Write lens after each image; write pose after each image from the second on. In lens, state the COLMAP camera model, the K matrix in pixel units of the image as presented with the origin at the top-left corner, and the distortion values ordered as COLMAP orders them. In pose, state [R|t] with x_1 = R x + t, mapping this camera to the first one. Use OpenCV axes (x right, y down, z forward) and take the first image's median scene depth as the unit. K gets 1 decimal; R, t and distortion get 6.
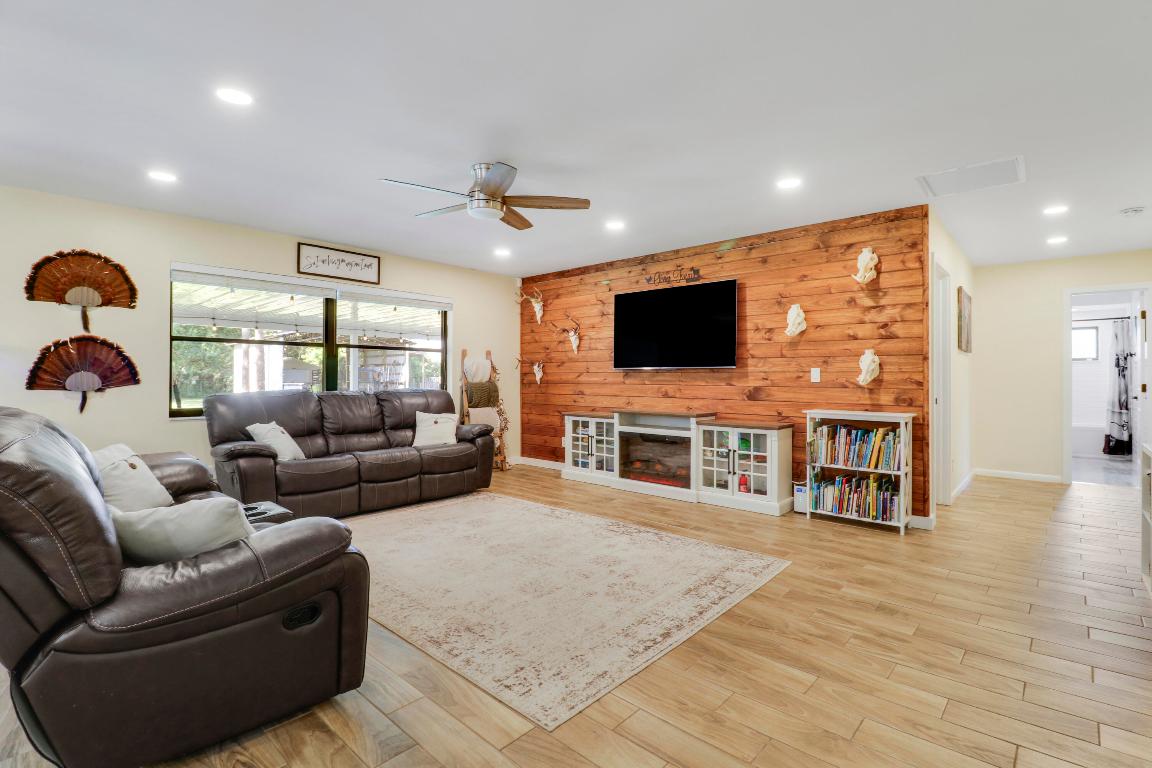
lens RADIAL K [[539.8, 0, 578.3], [0, 539.8, 380.5], [0, 0, 1]] dist [-0.001148, -0.000178]
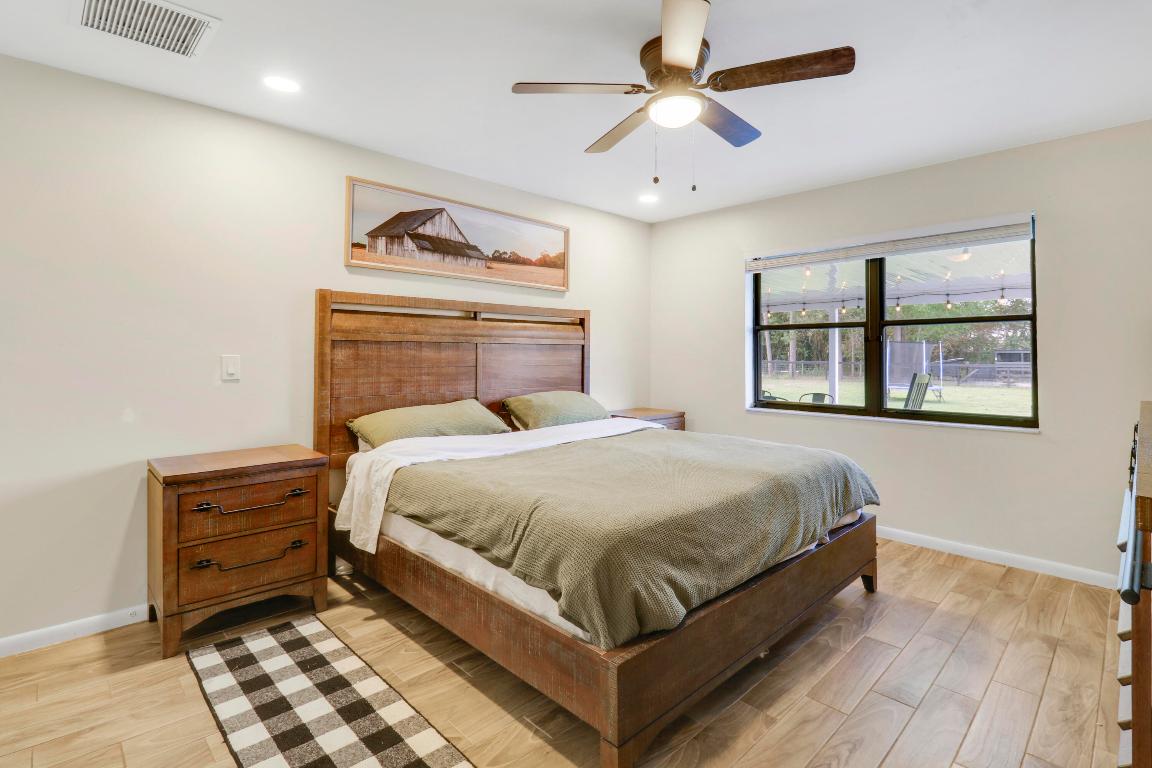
lens RADIAL K [[550.3, 0, 590.3], [0, 550.3, 359.7], [0, 0, 1]] dist [0.001355, -0.008934]
pose [[-0.044494, 0.016933, -0.998866, 0.338824], [0.002123, 0.999856, 0.016855, -0.035687], [0.999007, -0.001370, -0.044523, 0.754073]]
